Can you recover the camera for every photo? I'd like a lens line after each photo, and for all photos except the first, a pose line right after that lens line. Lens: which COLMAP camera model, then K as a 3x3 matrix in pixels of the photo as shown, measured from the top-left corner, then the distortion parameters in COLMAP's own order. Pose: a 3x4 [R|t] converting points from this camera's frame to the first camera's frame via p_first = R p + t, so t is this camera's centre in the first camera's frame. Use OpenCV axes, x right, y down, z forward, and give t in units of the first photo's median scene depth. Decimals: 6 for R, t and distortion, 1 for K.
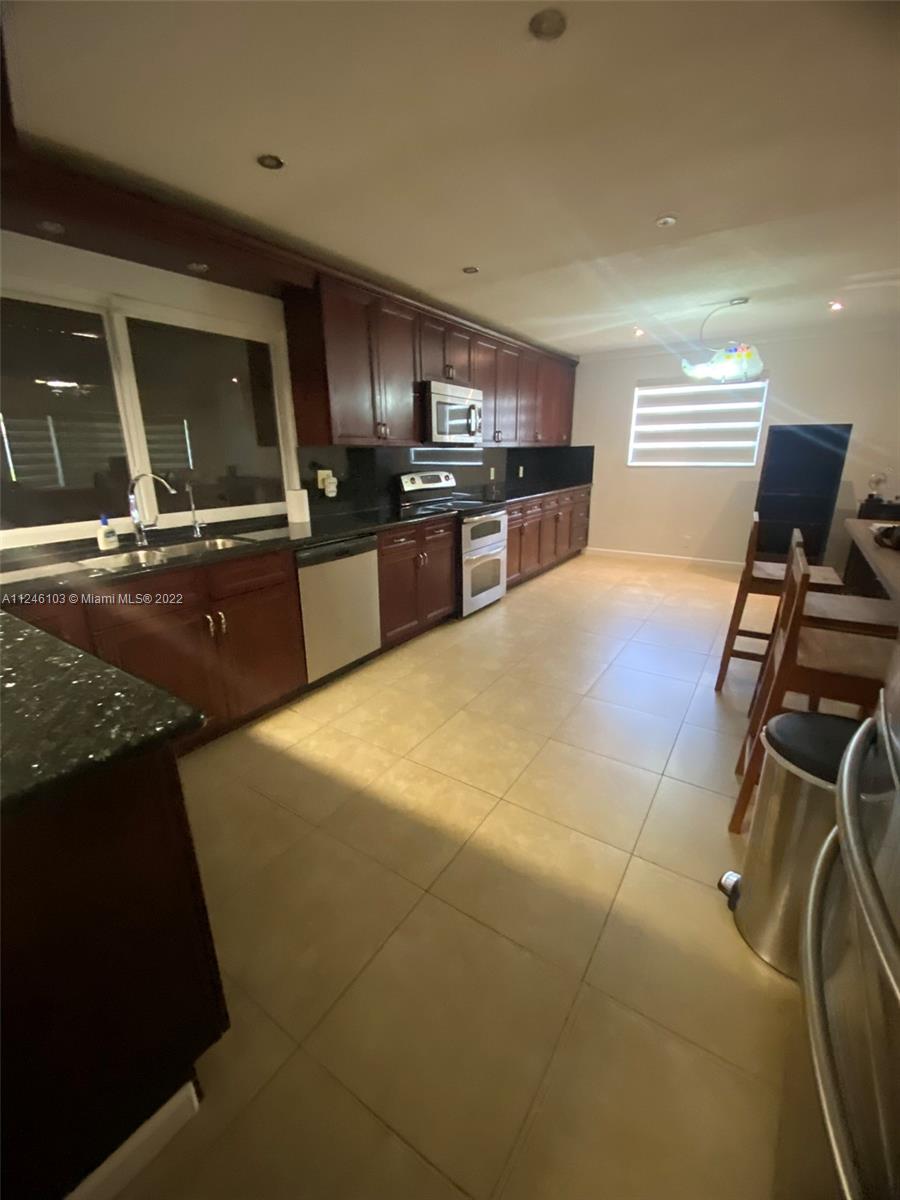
lens RADIAL K [[486.7, 0, 450.4], [0, 486.7, 599.4], [0, 0, 1]] dist [0.002792, -0.000342]
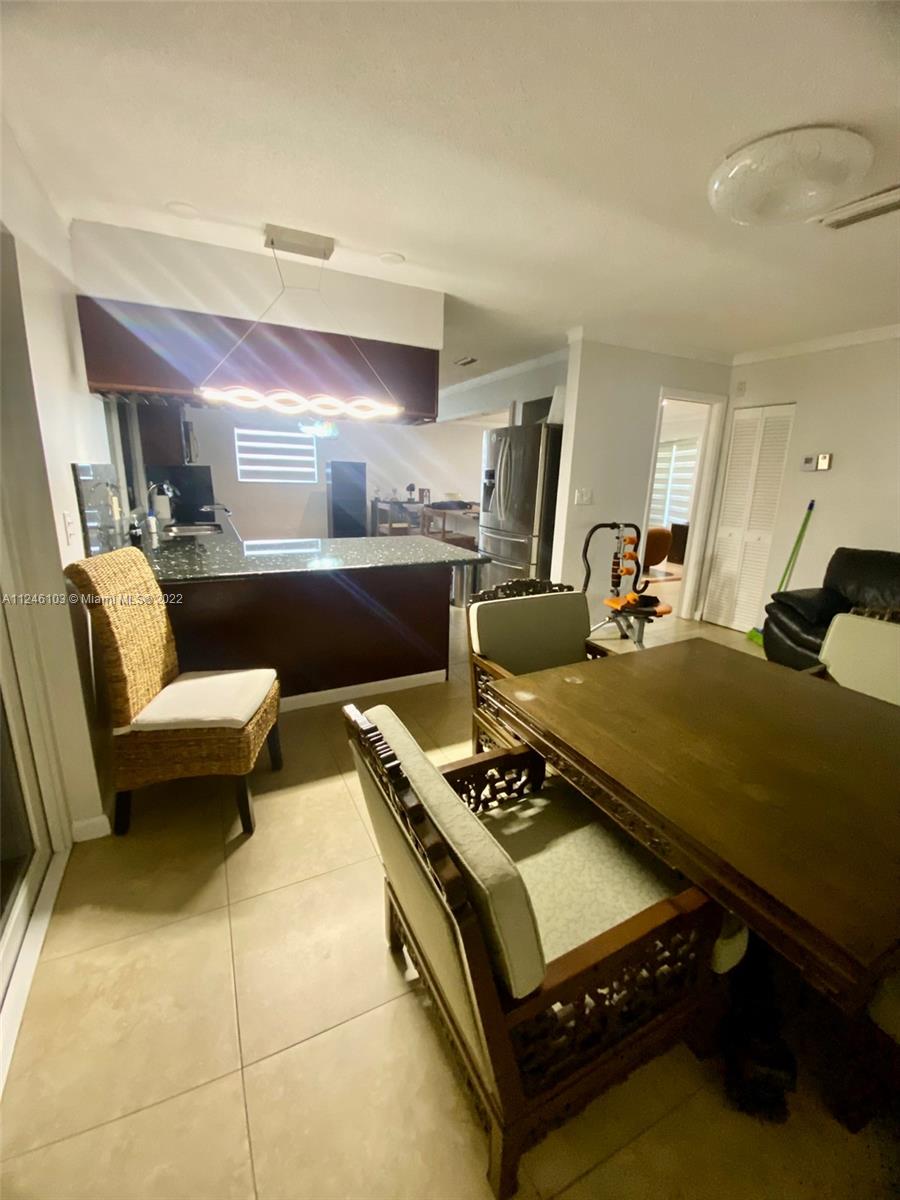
lens RADIAL K [[486.7, 0, 450.9], [0, 486.7, 597.6], [0, 0, 1]] dist [0.002792, -0.000342]
pose [[0.483589, -0.187750, 0.854922, -1.064895], [0.221367, 0.971206, 0.088071, 0.113062], [-0.846840, 0.146662, 0.511226, -0.339725]]
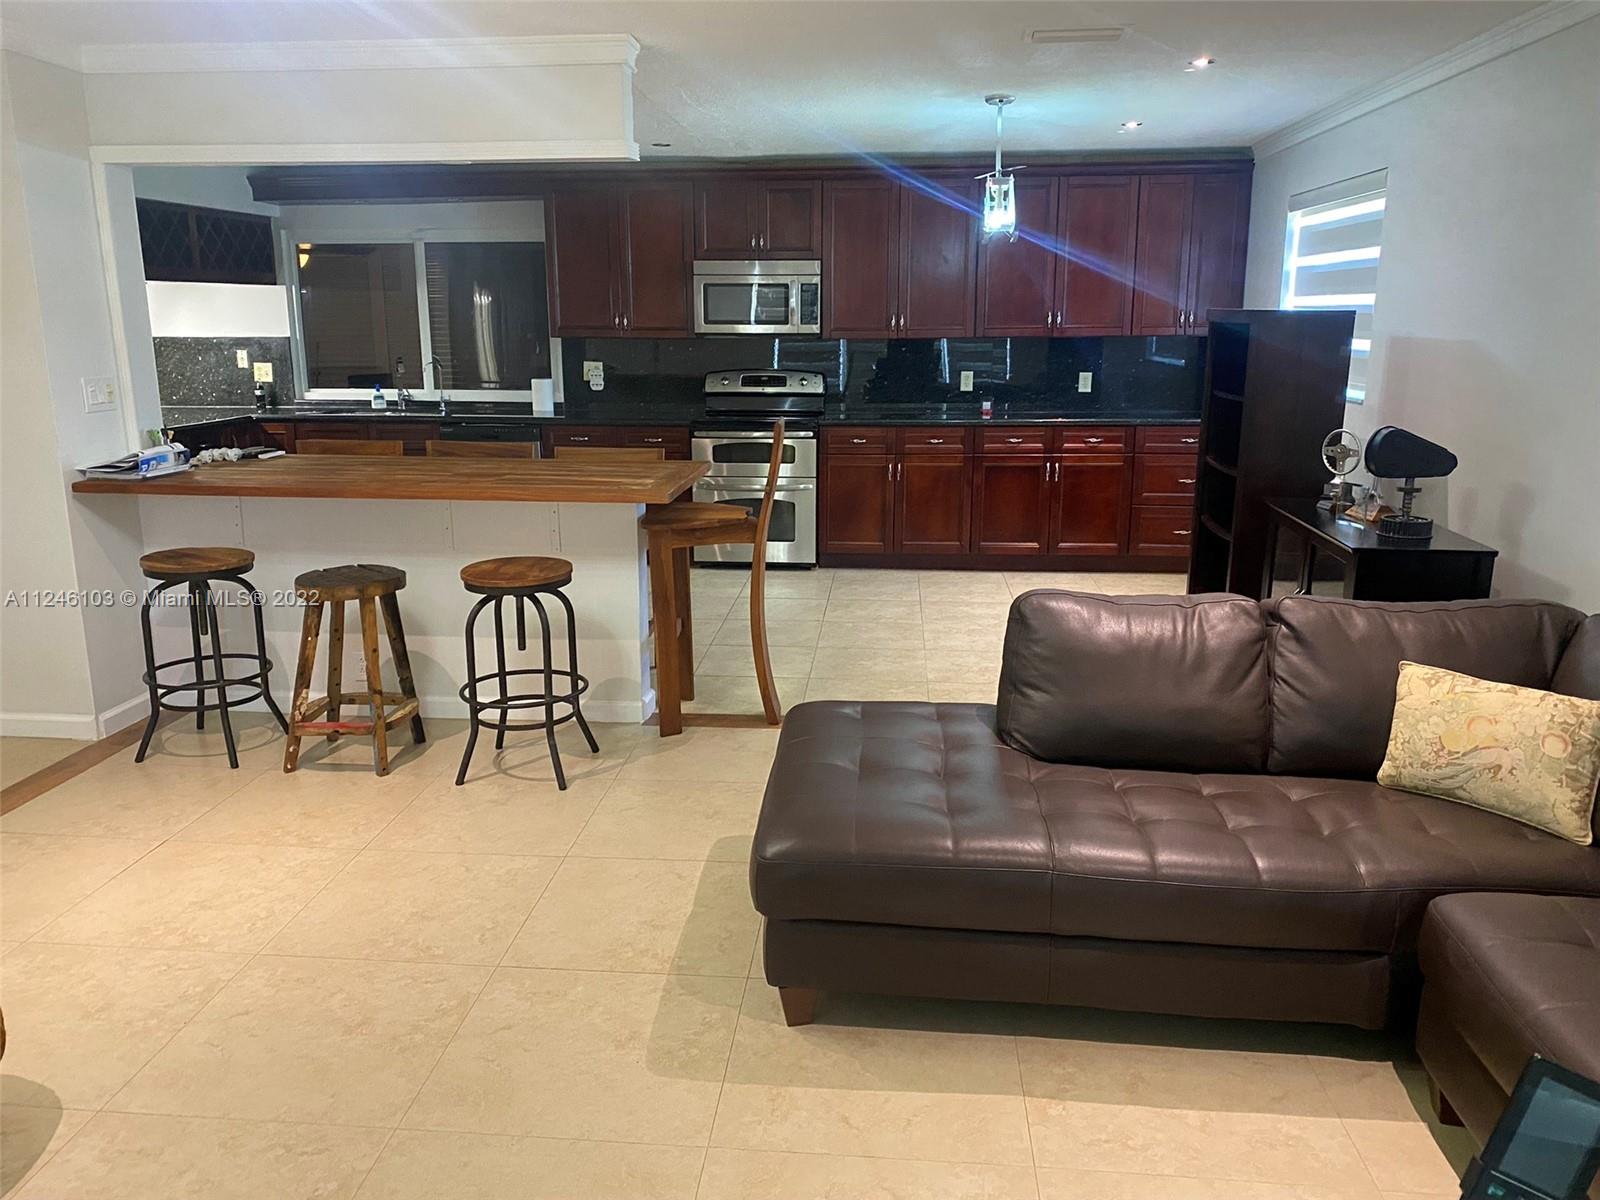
lens RADIAL K [[1243.7, 0, 797.2], [0, 1243.7, 595.0], [0, 0, 1]] dist [-0.026233, 0.034350]
pose [[0.470371, 0.199455, -0.859633, 2.010629], [-0.263764, 0.961368, 0.078734, -0.124793], [0.842128, 0.189706, 0.504809, 0.215751]]
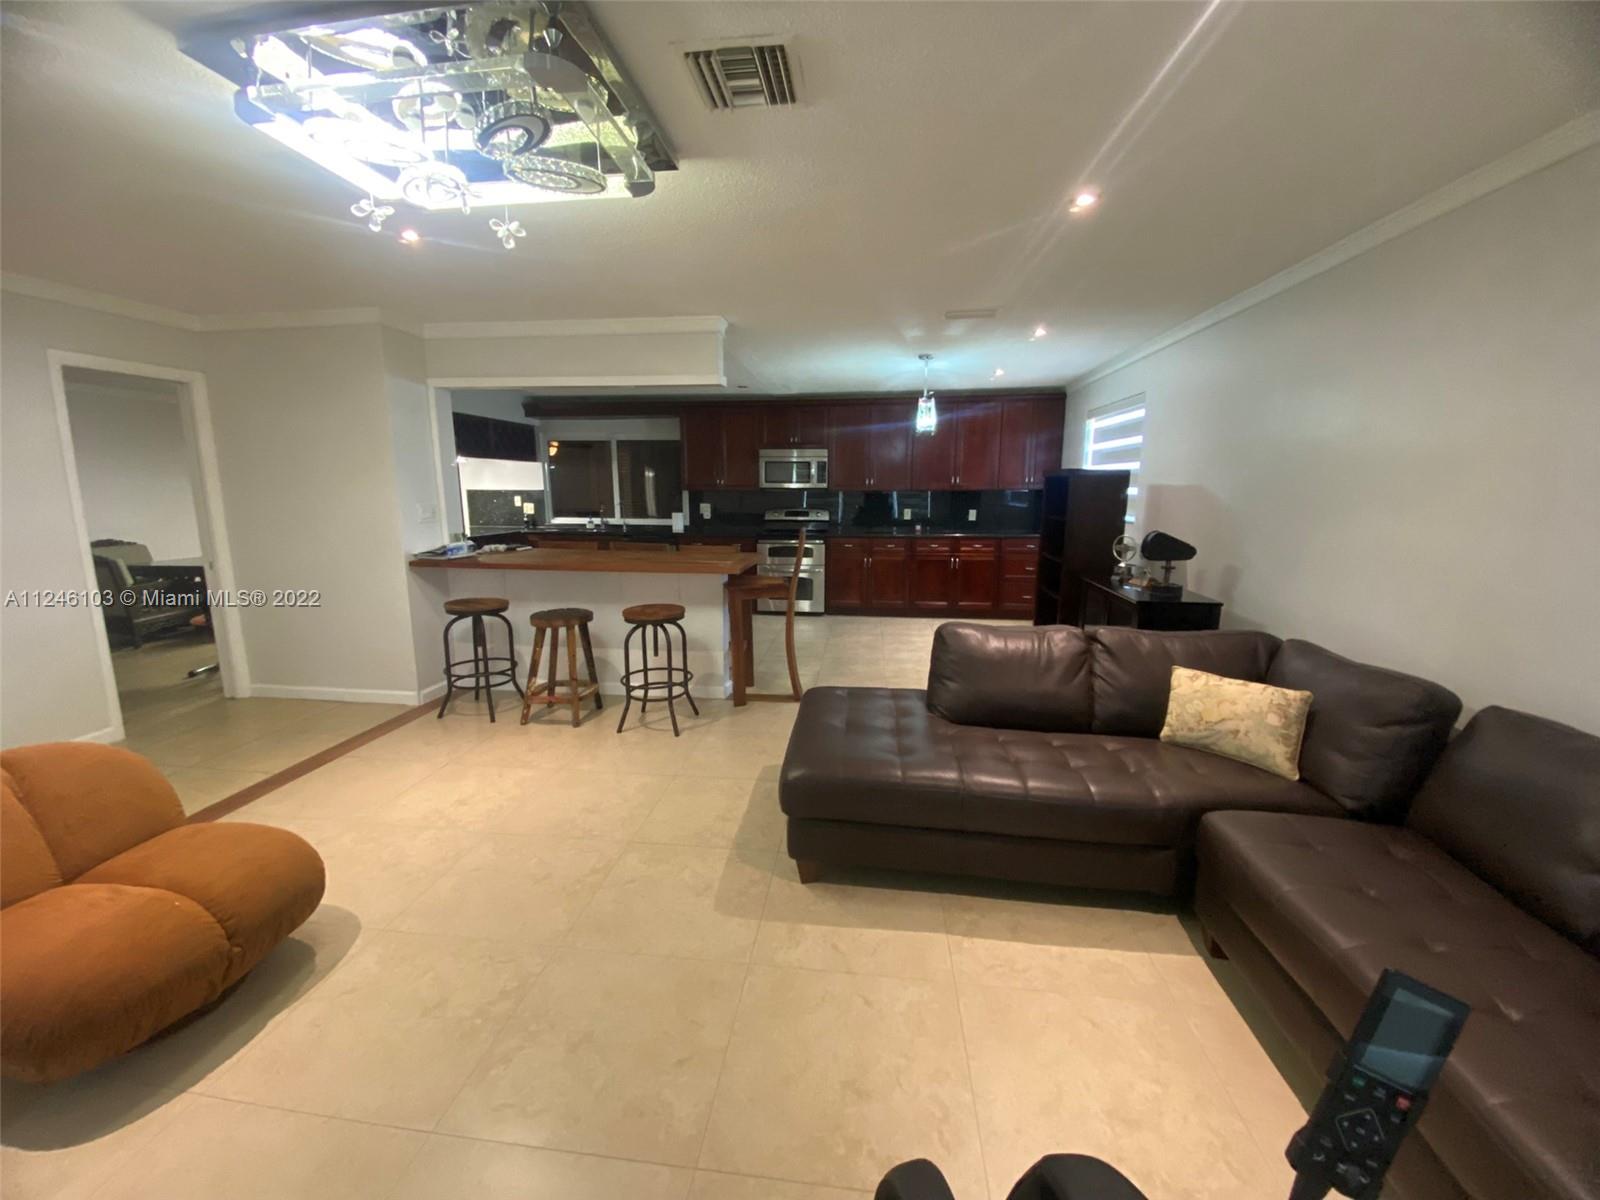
lens RADIAL K [[648.9, 0, 797.2], [0, 648.9, 604.7], [0, 0, 1]] dist [0.002792, -0.000342]
pose [[0.442452, 0.163353, -0.881789, 1.933009], [-0.269381, 0.962071, 0.043059, -0.106556], [0.855377, 0.218485, 0.469674, 0.275172]]
